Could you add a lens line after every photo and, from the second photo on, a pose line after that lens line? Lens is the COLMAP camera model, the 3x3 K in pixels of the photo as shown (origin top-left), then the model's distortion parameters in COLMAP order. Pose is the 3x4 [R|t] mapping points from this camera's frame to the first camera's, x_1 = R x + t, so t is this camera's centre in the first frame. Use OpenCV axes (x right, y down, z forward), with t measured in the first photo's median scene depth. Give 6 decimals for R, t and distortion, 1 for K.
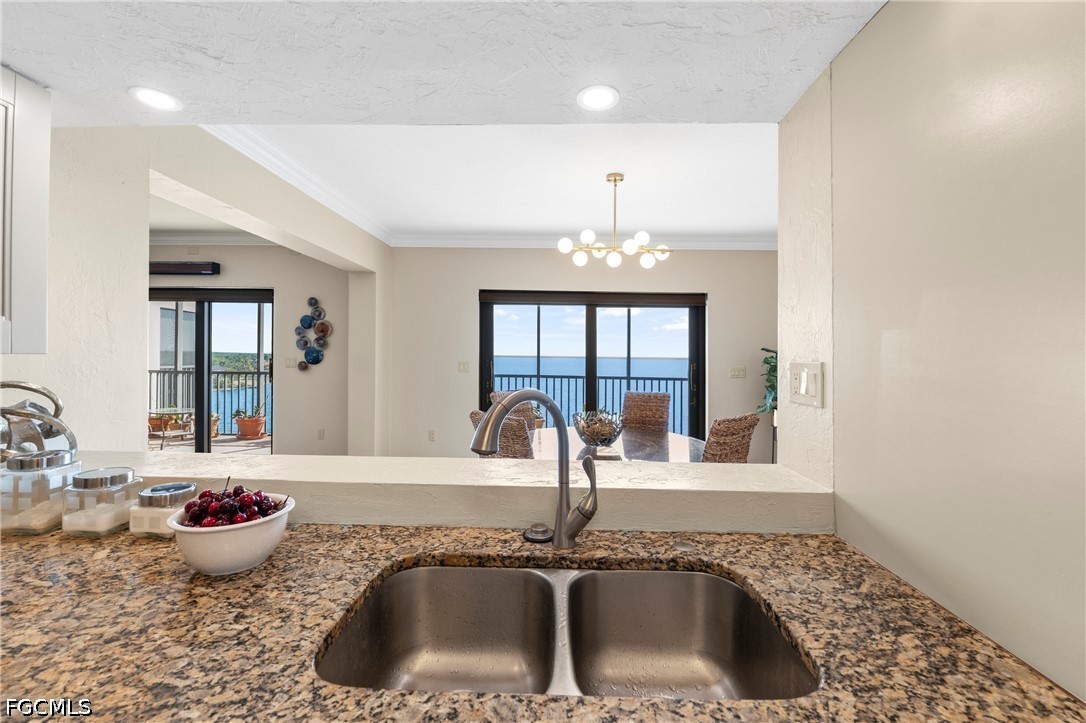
lens RADIAL K [[447.6, 0, 546.1], [0, 447.6, 357.7], [0, 0, 1]] dist [0.000189, -0.000011]
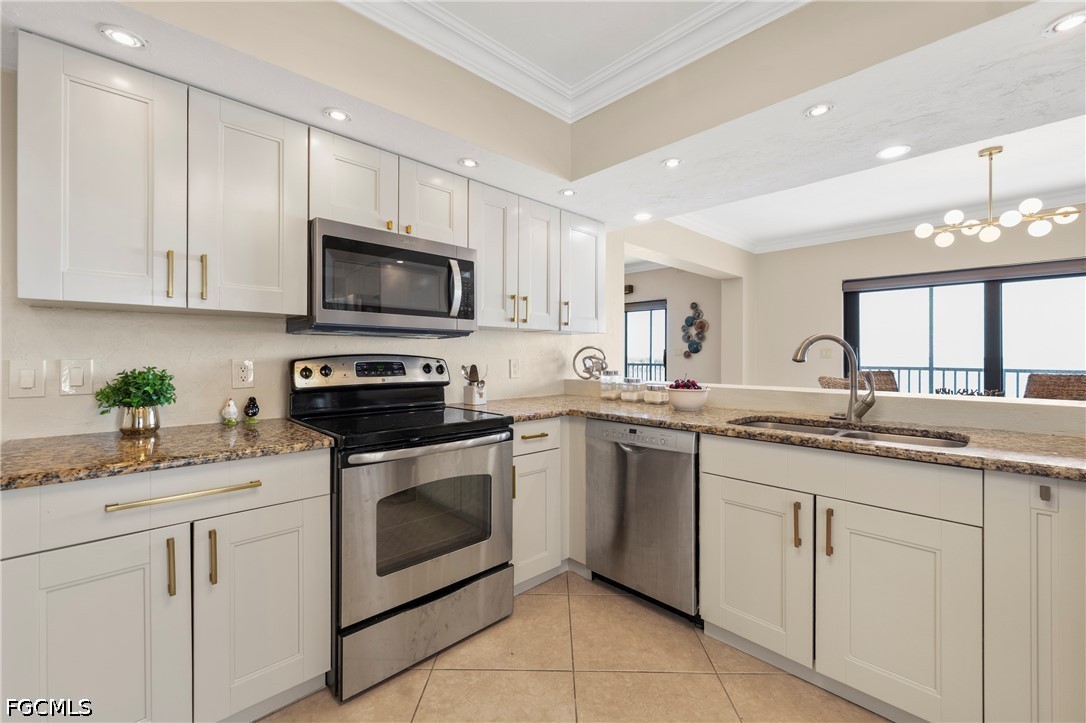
lens RADIAL K [[447.6, 0, 548.2], [0, 447.6, 359.6], [0, 0, 1]] dist [0.000189, -0.000011]
pose [[0.718157, -0.004564, -0.695866, 0.098926], [0.003768, 0.999989, -0.002670, 0.040320], [0.695870, -0.000704, 0.718167, -0.277610]]
